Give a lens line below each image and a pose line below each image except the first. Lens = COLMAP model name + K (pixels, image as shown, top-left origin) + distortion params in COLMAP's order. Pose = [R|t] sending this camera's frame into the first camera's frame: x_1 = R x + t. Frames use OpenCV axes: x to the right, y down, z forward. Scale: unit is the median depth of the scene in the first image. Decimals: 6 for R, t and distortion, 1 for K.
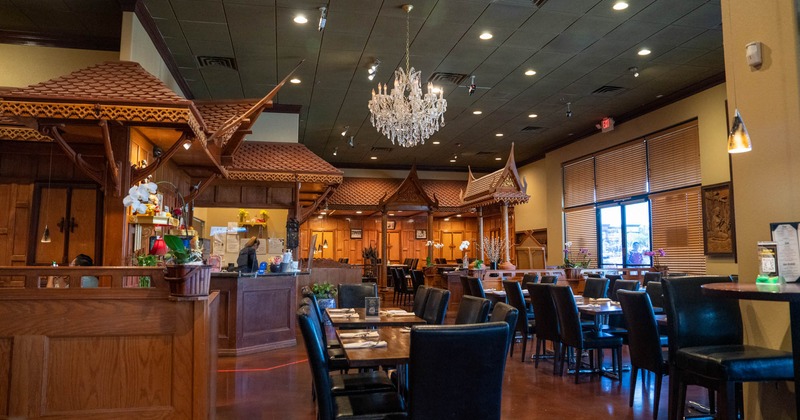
lens RADIAL K [[557.7, 0, 400.0], [0, 557.7, 210.0], [0, 0, 1]] dist [-0.094059, 0.087875]
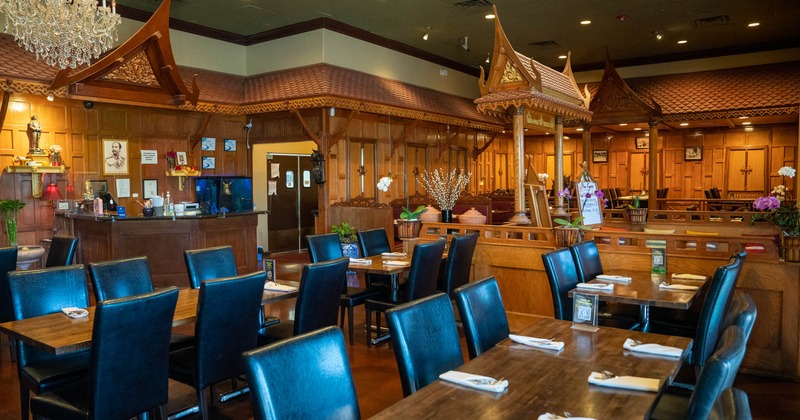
lens RADIAL K [[557.7, 0, 400.0], [0, 557.7, 210.0], [0, 0, 1]] dist [-0.094059, 0.087875]
pose [[0.682263, 0.036994, -0.730170, 0.299490], [0.069755, 0.990869, 0.115380, 0.008901], [0.727772, -0.129652, 0.673453, 0.265769]]
